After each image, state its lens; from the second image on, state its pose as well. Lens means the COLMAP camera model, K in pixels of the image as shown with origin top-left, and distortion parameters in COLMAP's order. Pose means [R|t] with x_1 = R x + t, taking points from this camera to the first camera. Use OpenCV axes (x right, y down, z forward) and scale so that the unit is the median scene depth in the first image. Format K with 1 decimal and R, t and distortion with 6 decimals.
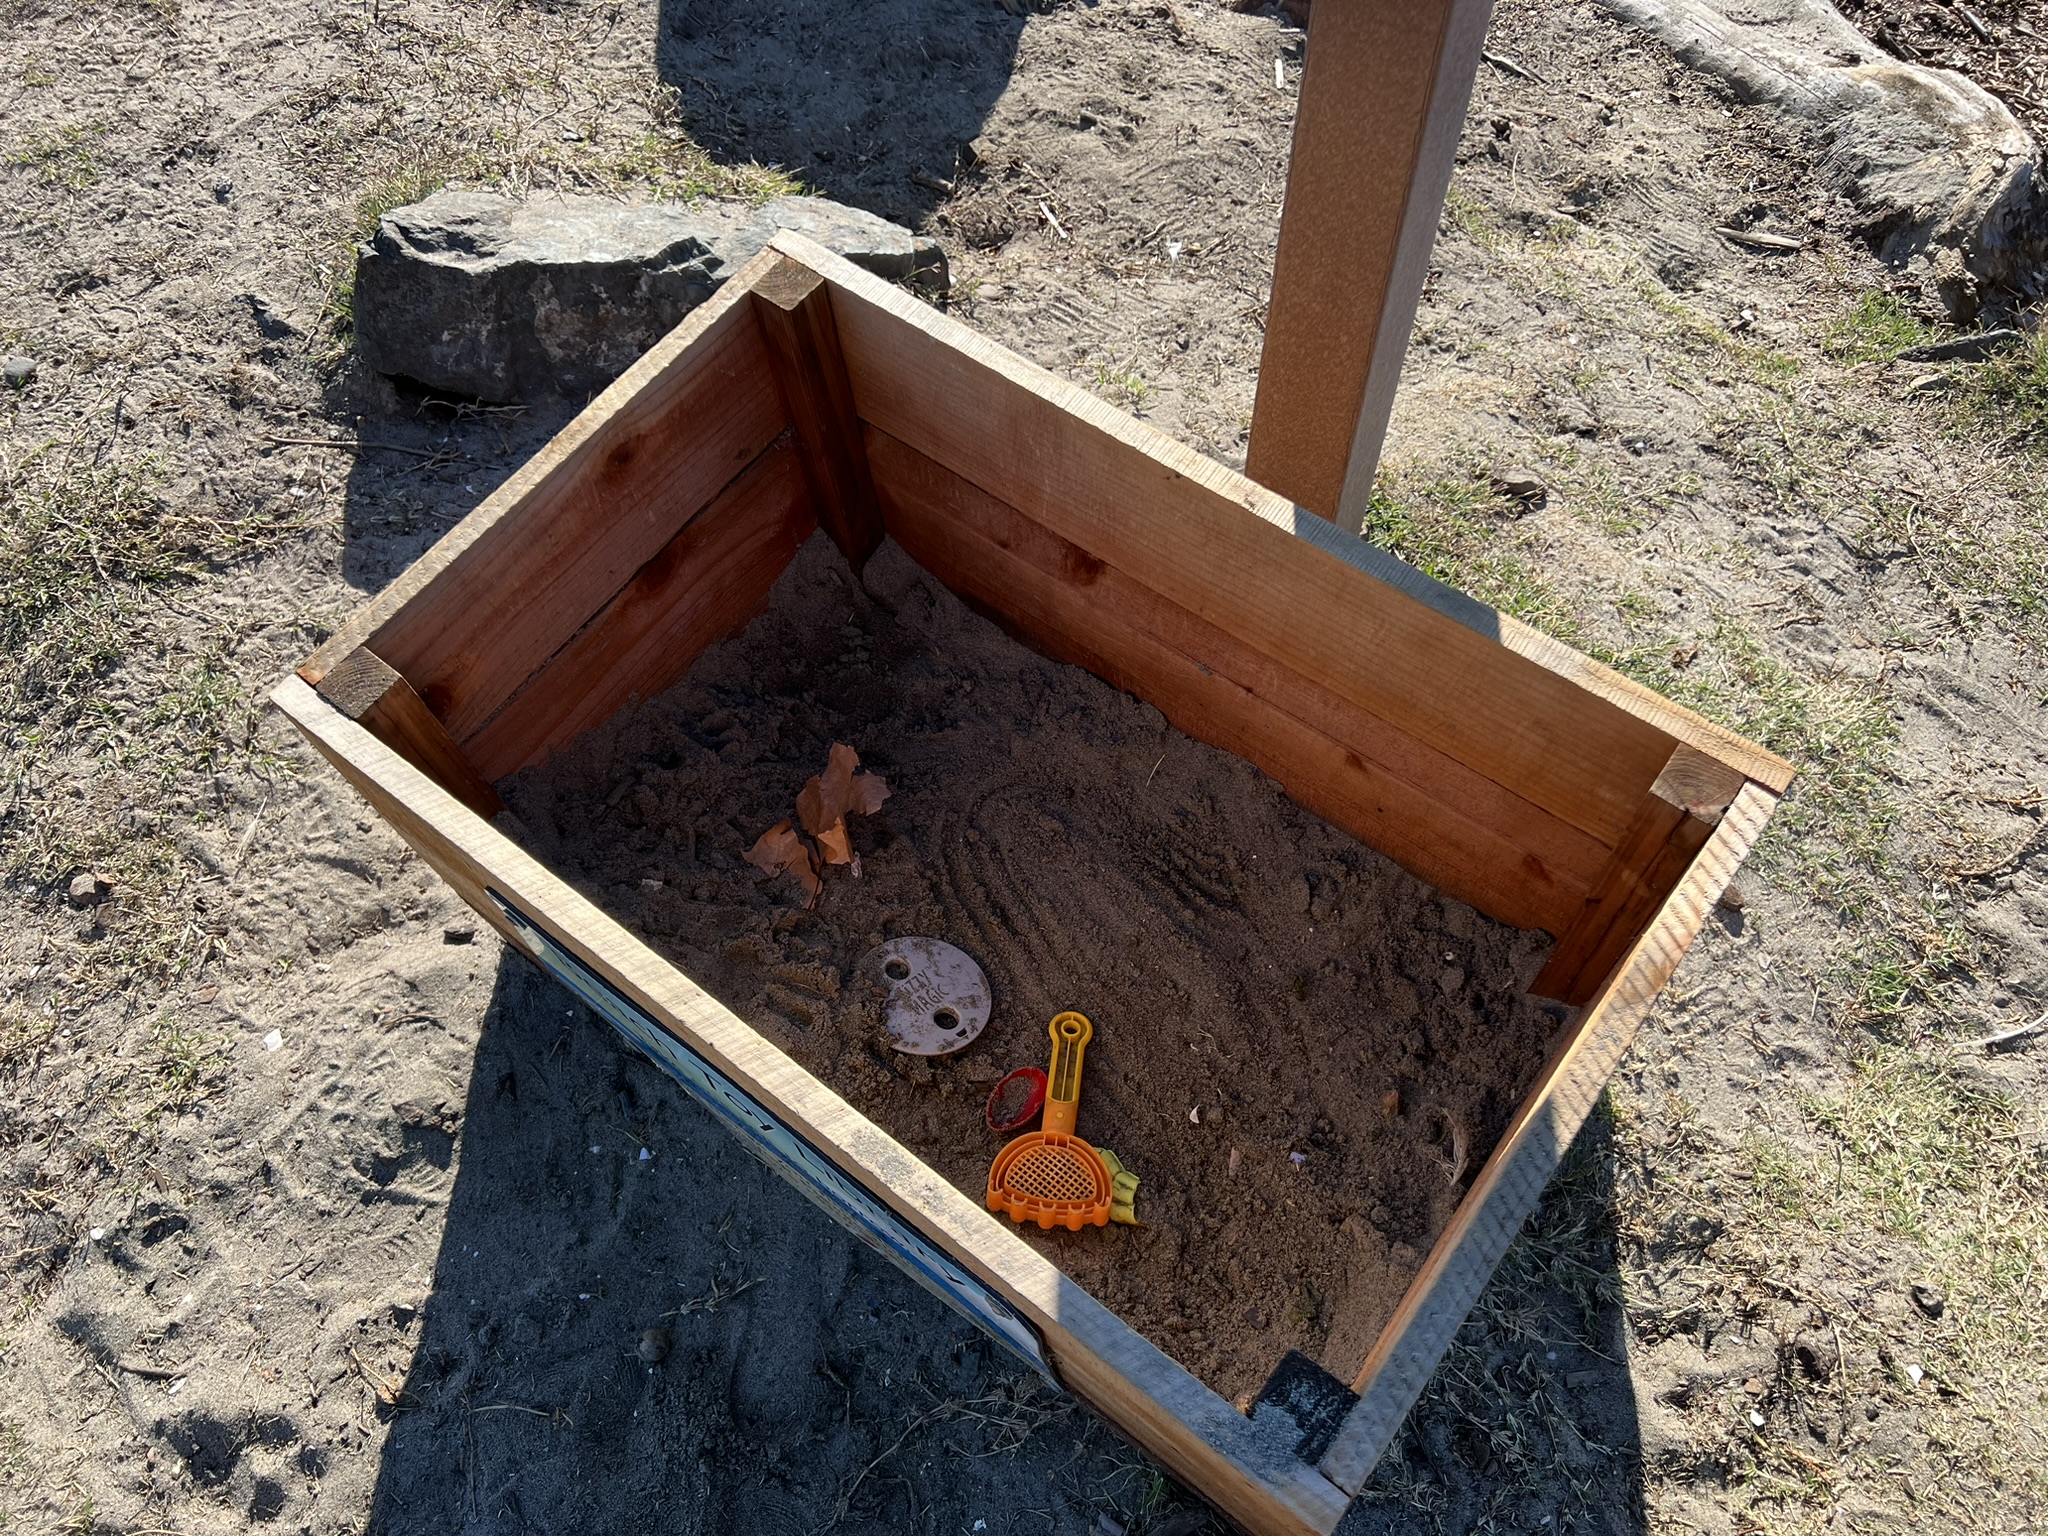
lens RADIAL K [[1534.8, 0, 1024.0], [0, 1534.8, 768.0], [0, 0, 1]] dist [0.085051, -0.103631]
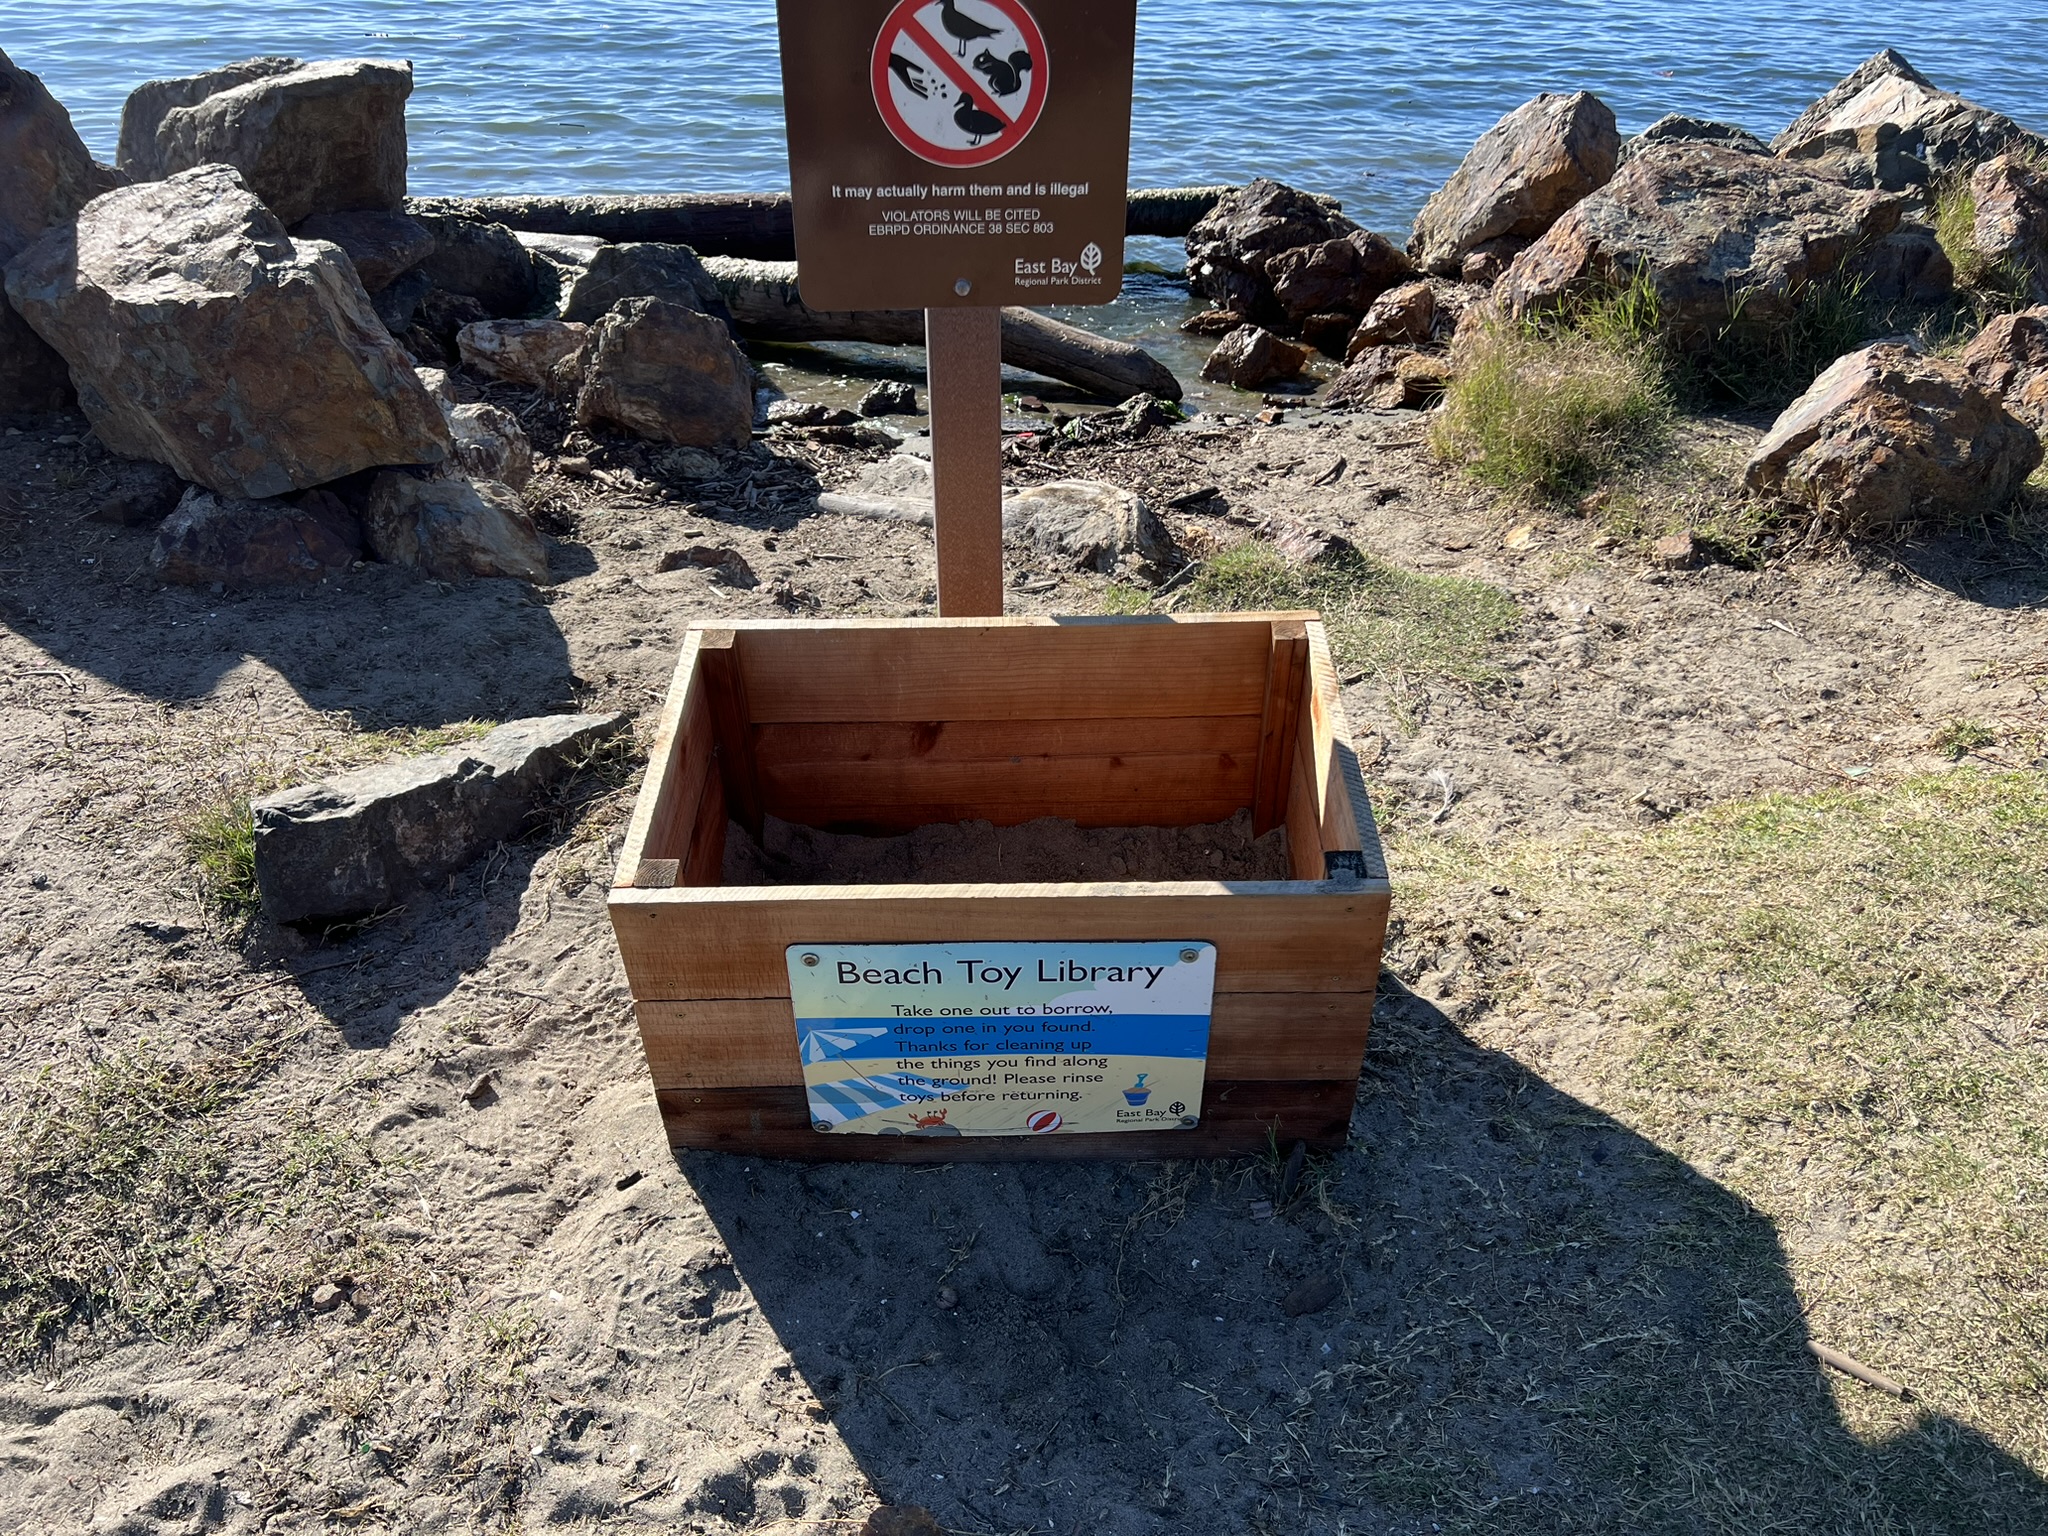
lens RADIAL K [[1534.8, 0, 1024.0], [0, 1534.8, 768.0], [0, 0, 1]] dist [0.085051, -0.103631]
pose [[0.789915, -0.349702, 0.503729, -0.633438], [0.520270, 0.816994, -0.248675, 0.319877], [-0.324582, 0.458507, 0.827296, -0.351997]]
